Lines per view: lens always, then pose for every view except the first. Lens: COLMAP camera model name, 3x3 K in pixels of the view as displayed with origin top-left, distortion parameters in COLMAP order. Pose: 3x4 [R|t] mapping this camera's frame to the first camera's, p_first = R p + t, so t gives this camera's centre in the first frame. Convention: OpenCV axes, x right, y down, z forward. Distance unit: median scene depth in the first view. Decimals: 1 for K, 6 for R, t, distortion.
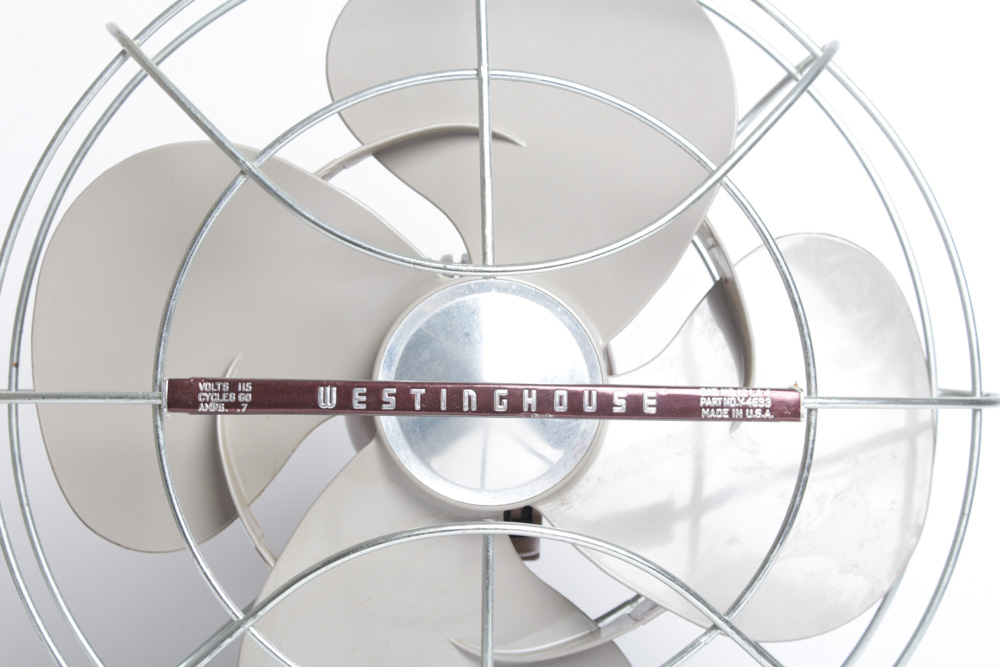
lens RADIAL K [[2550.4, 0, 494.8], [0, 2550.4, 334.6], [0, 0, 1]] dist [0.065762, 0.000000]
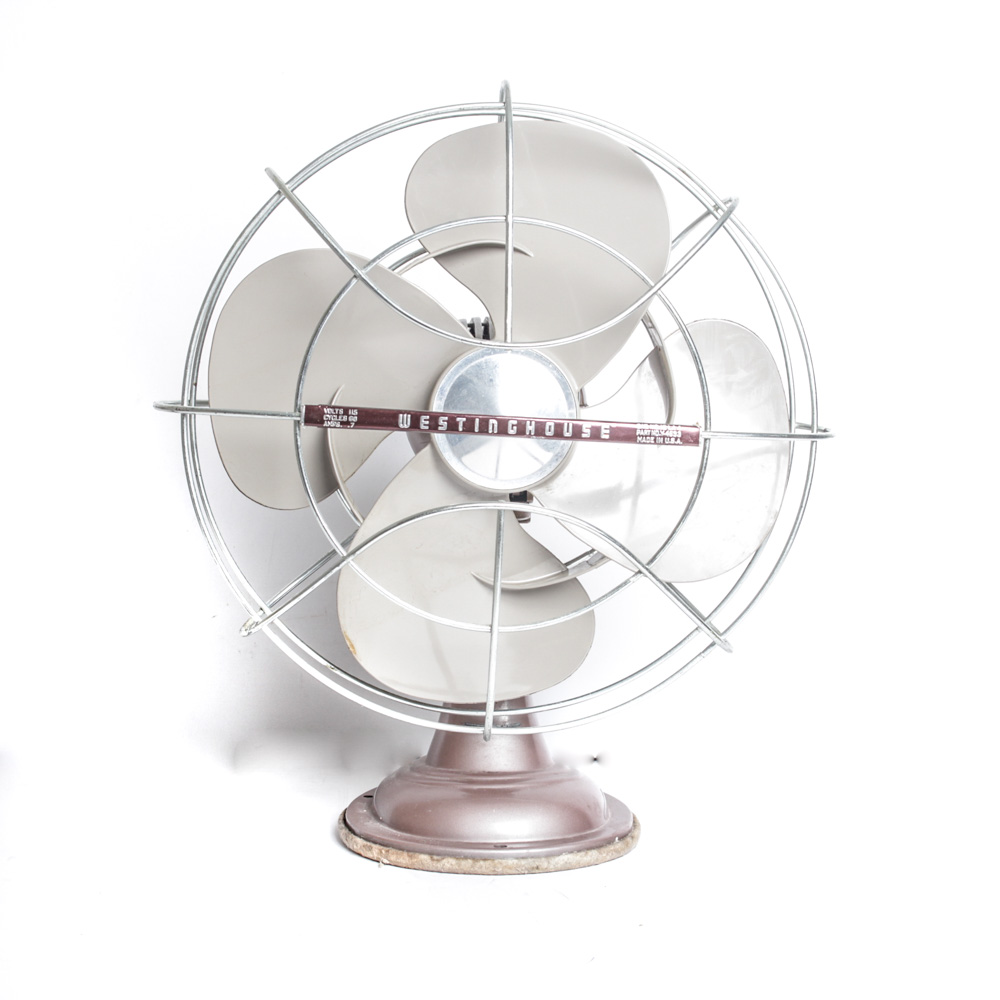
lens RADIAL K [[1775.4, 0, 502.8], [0, 1775.4, 502.6], [0, 0, 1]] dist [0.191122, 0.000000]
pose [[0.999240, 0.038864, 0.003006, -0.004801], [-0.038980, 0.996098, 0.079175, -0.013998], [0.000083, -0.079232, 0.996856, -0.109937]]
